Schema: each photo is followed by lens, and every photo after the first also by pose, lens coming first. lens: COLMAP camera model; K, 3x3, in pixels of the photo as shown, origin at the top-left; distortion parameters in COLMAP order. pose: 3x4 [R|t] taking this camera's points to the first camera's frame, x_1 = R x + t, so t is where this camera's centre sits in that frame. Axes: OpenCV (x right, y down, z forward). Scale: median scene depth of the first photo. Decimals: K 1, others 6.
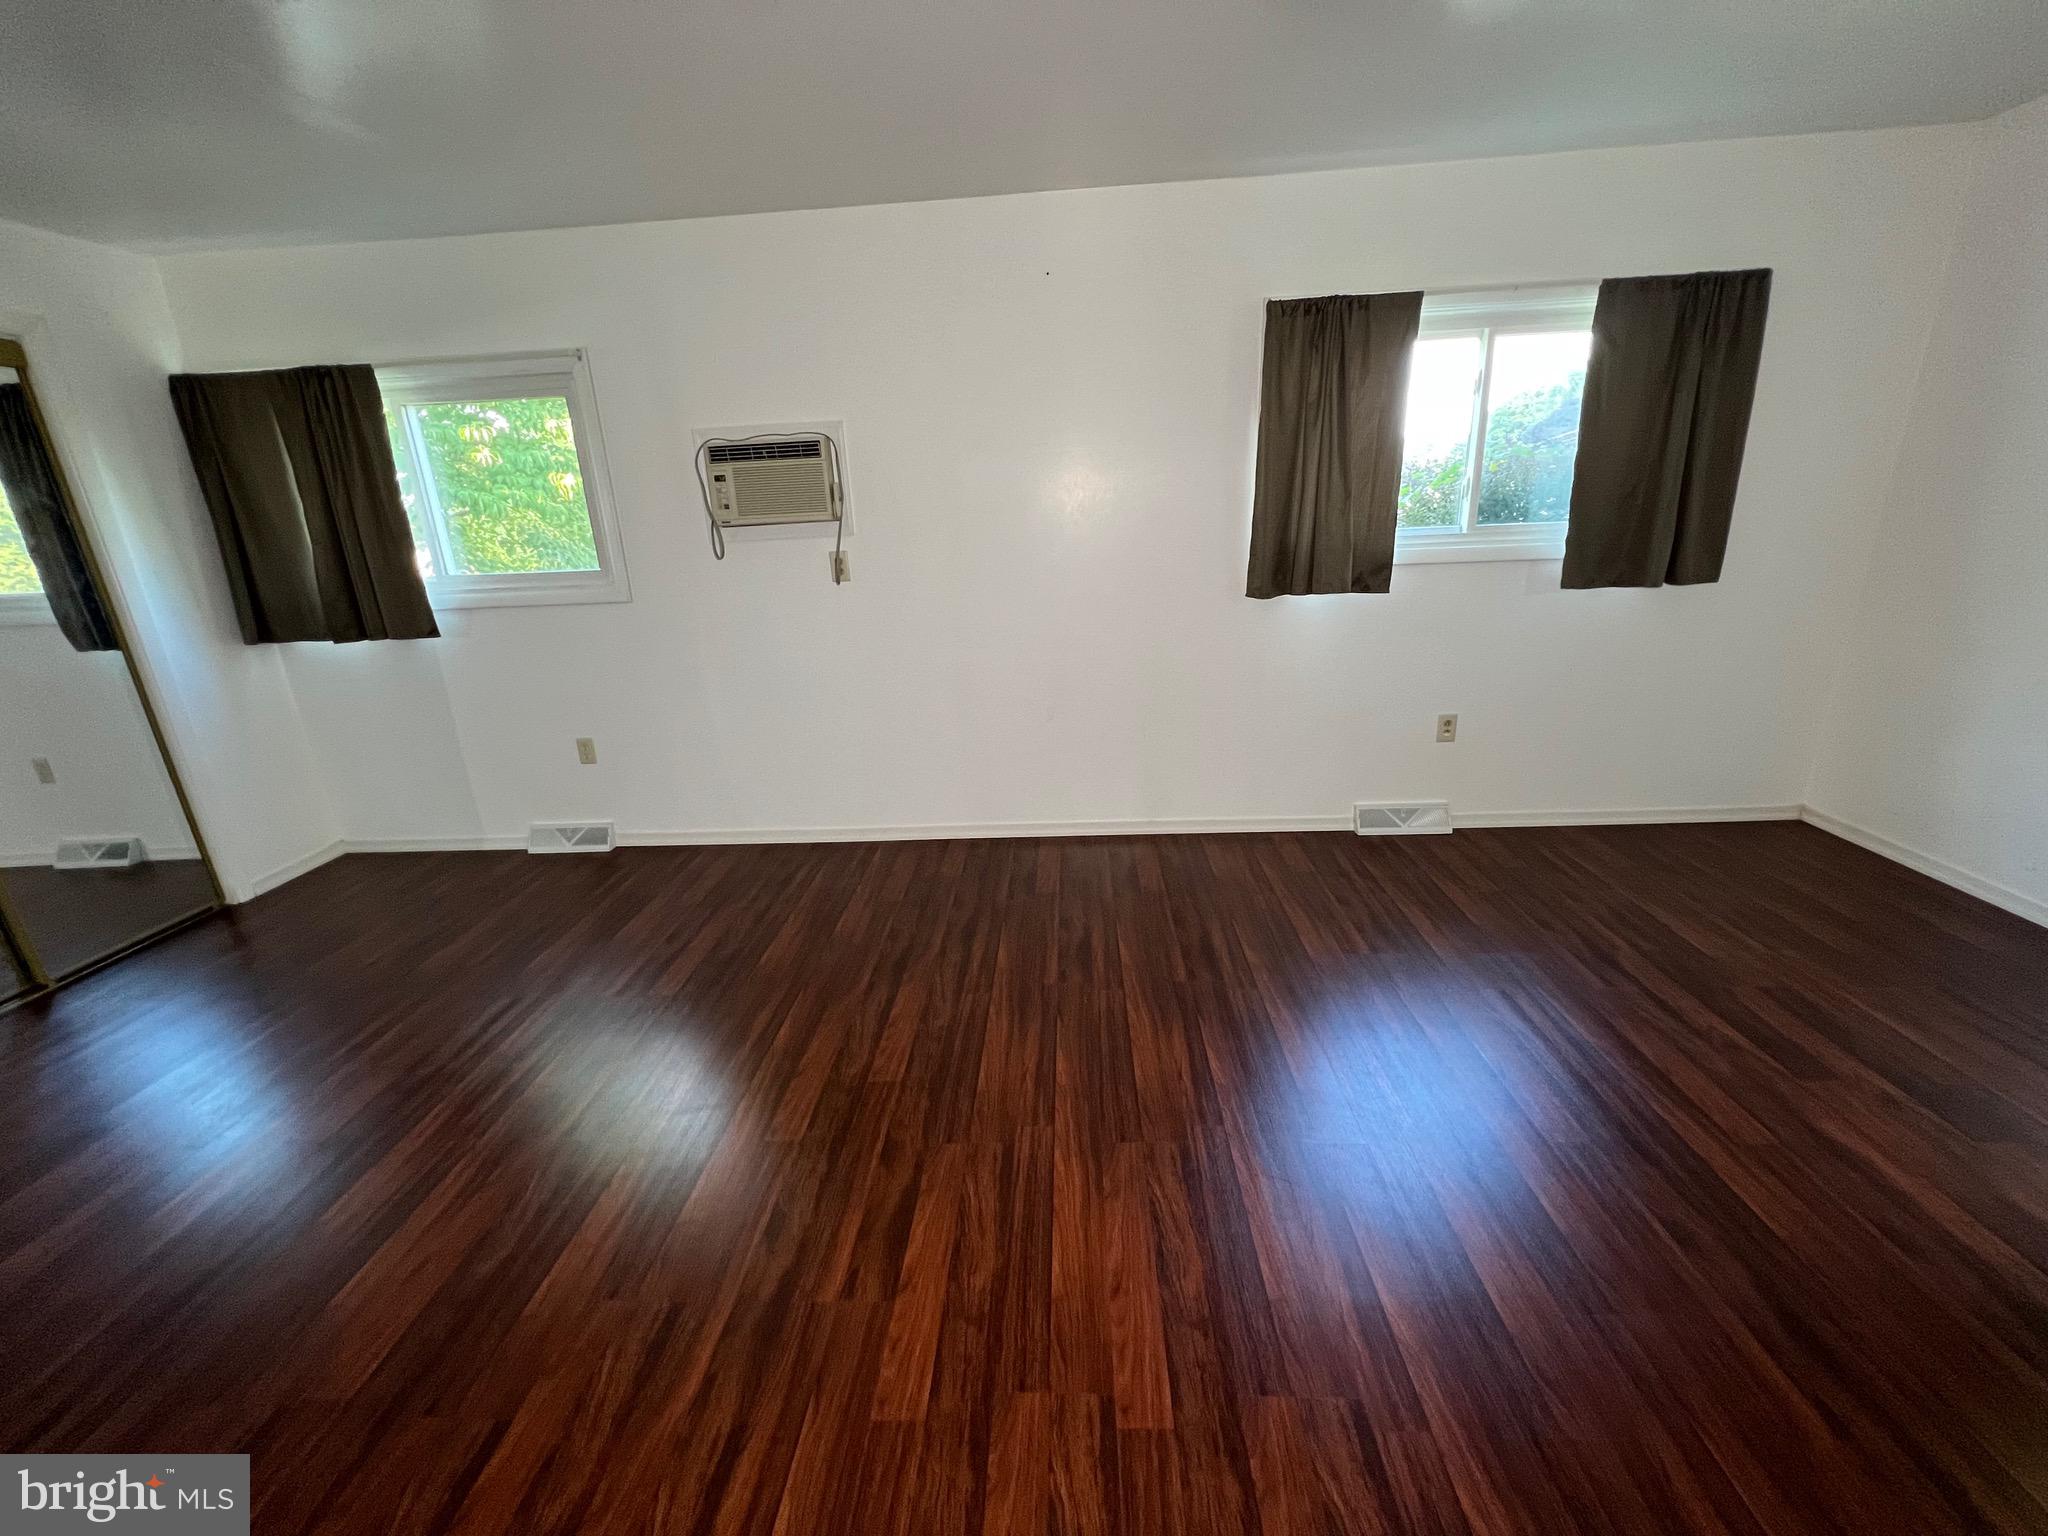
lens RADIAL K [[819.6, 0, 1024.0], [0, 819.6, 768.0], [0, 0, 1]] dist [-0.002353, 0.000443]
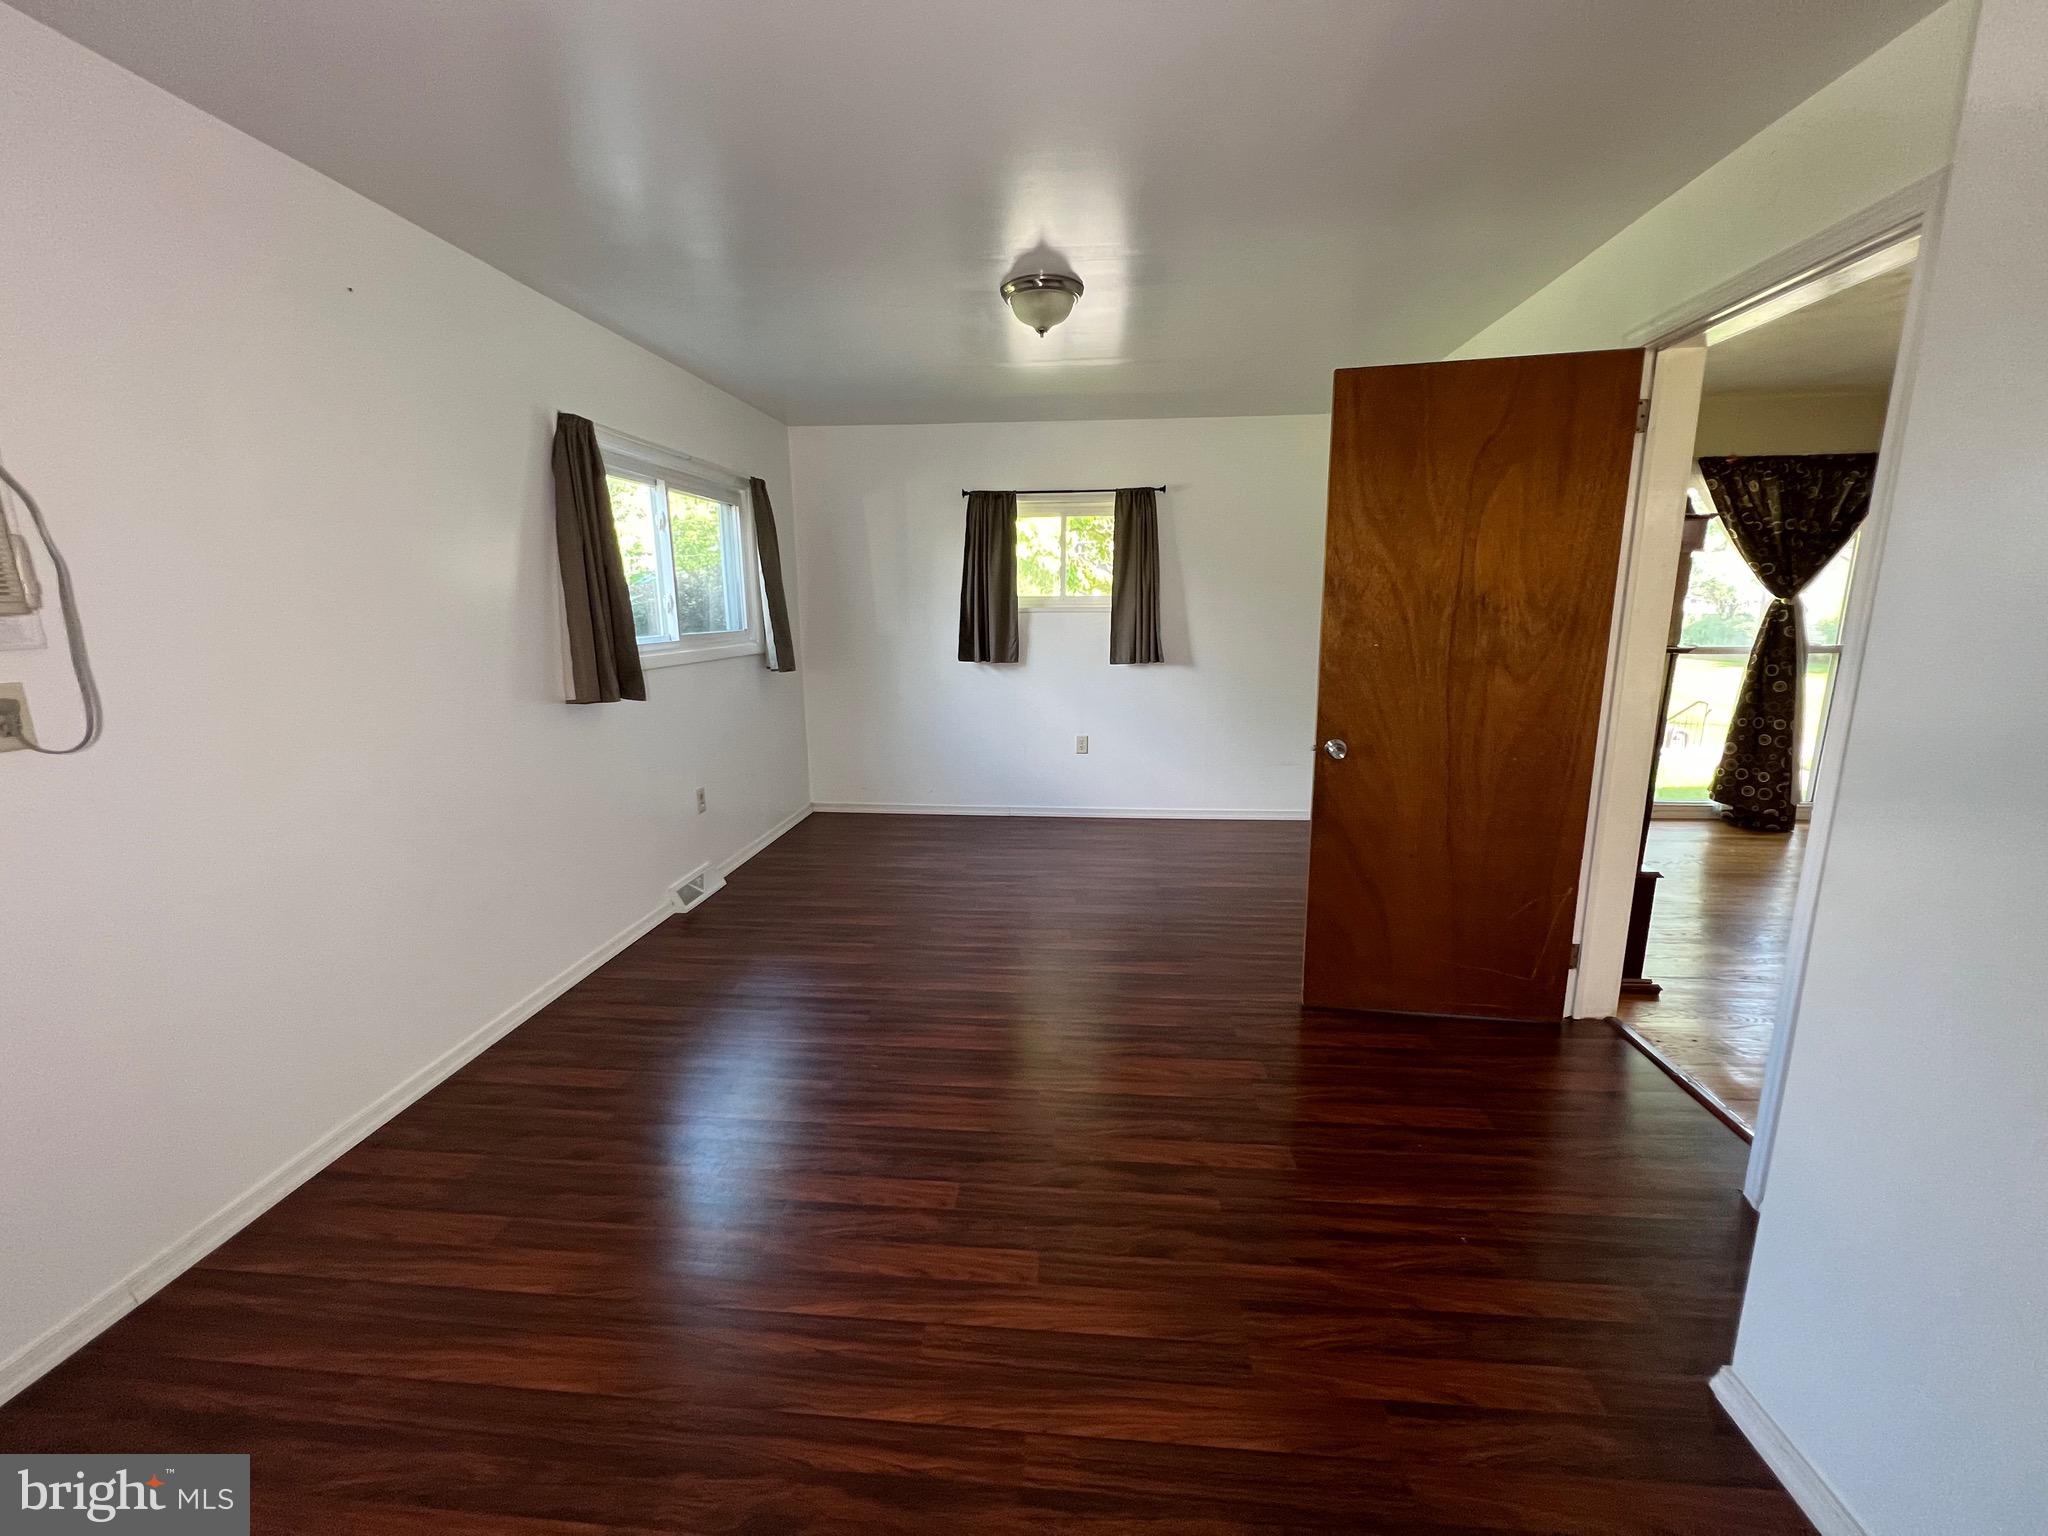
lens RADIAL K [[819.6, 0, 1024.0], [0, 819.6, 768.0], [0, 0, 1]] dist [-0.002353, 0.000443]
pose [[0.040157, -0.152727, 0.987452, -1.119489], [0.305260, 0.942876, 0.133418, -0.194510], [-0.951422, 0.296072, 0.084484, 0.785972]]
